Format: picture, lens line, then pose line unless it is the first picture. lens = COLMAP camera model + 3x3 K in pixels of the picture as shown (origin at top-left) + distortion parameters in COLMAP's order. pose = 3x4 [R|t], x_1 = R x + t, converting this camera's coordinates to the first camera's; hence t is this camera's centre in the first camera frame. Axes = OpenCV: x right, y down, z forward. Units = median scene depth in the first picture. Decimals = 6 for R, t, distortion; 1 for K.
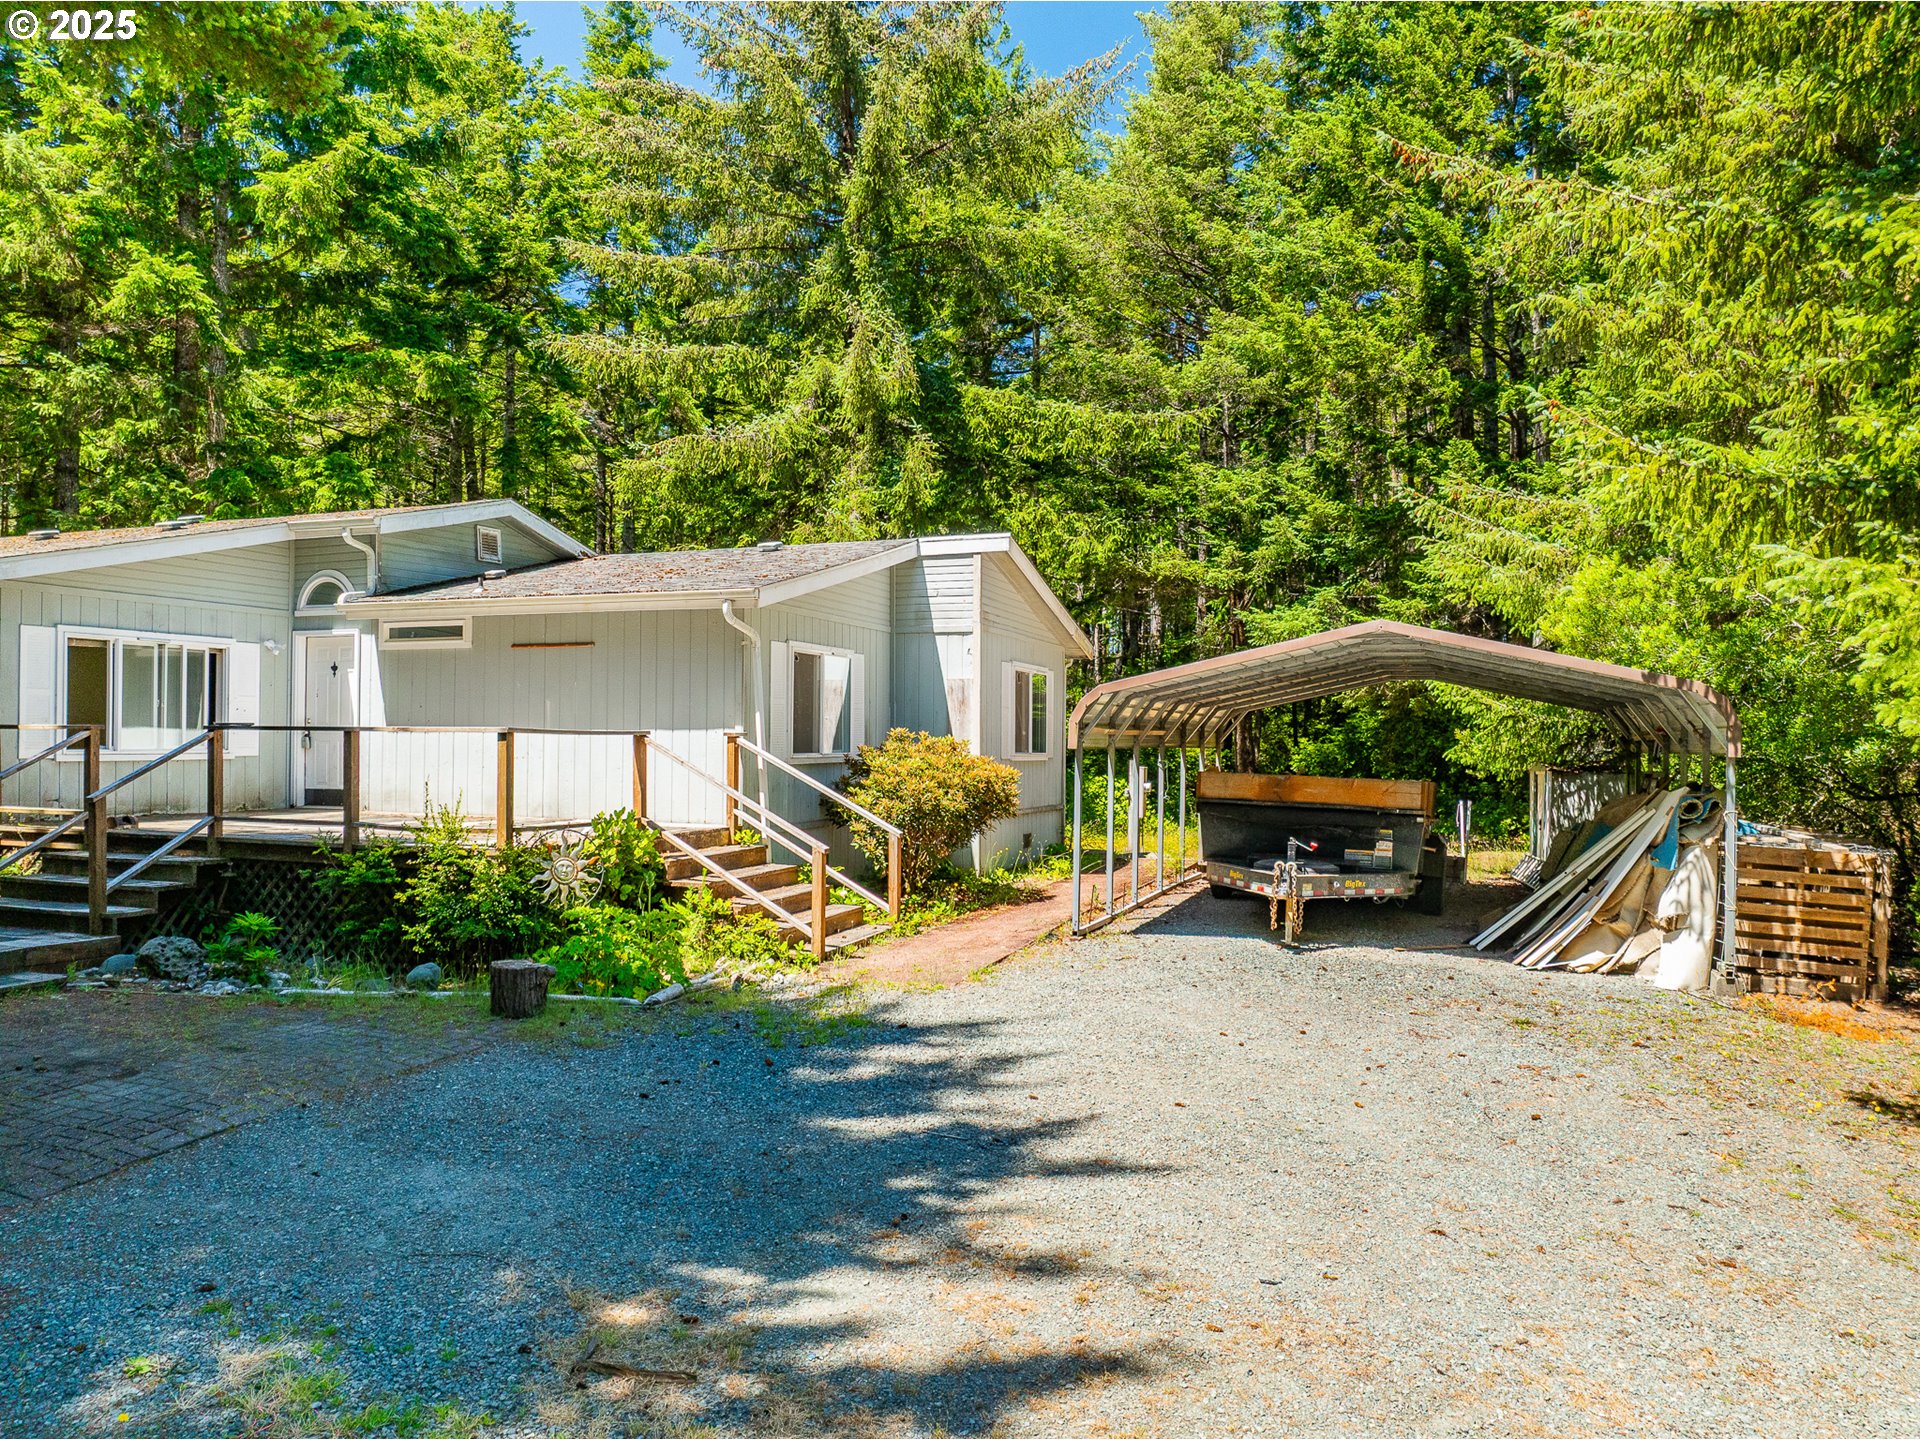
lens RADIAL K [[1354.3, 0, 962.9], [0, 1354.3, 730.0], [0, 0, 1]] dist [-0.019178, -0.000905]
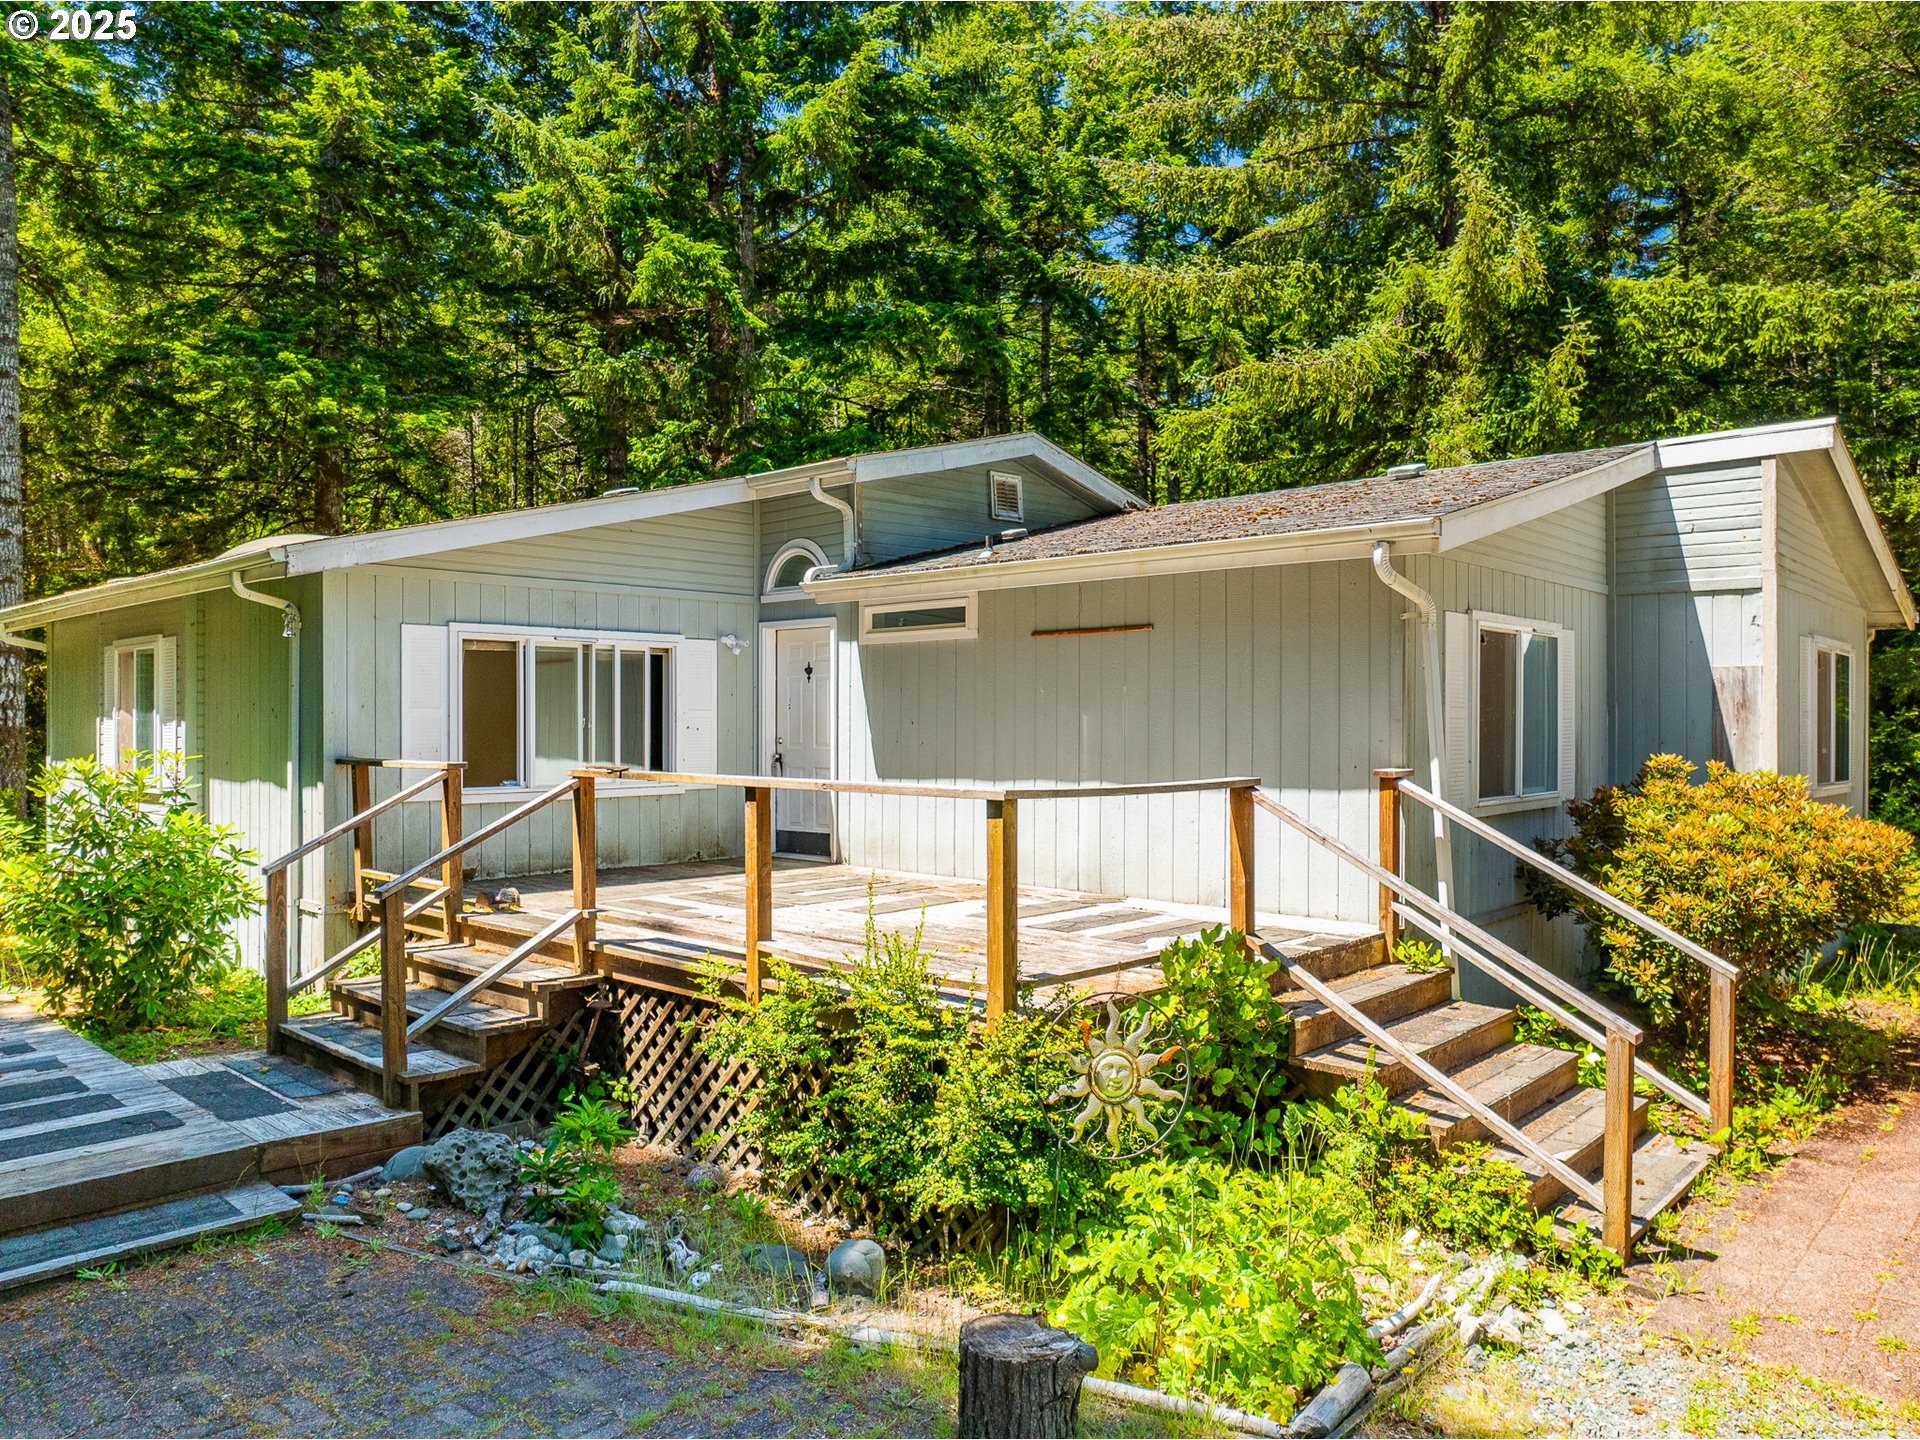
lens RADIAL K [[1354.3, 0, 962.9], [0, 1354.3, 730.0], [0, 0, 1]] dist [-0.019178, -0.000905]
pose [[0.924646, -0.003453, -0.380812, -0.093371], [0.007531, 0.999929, 0.009219, -0.017655], [0.380753, -0.011393, 0.924606, 0.310352]]
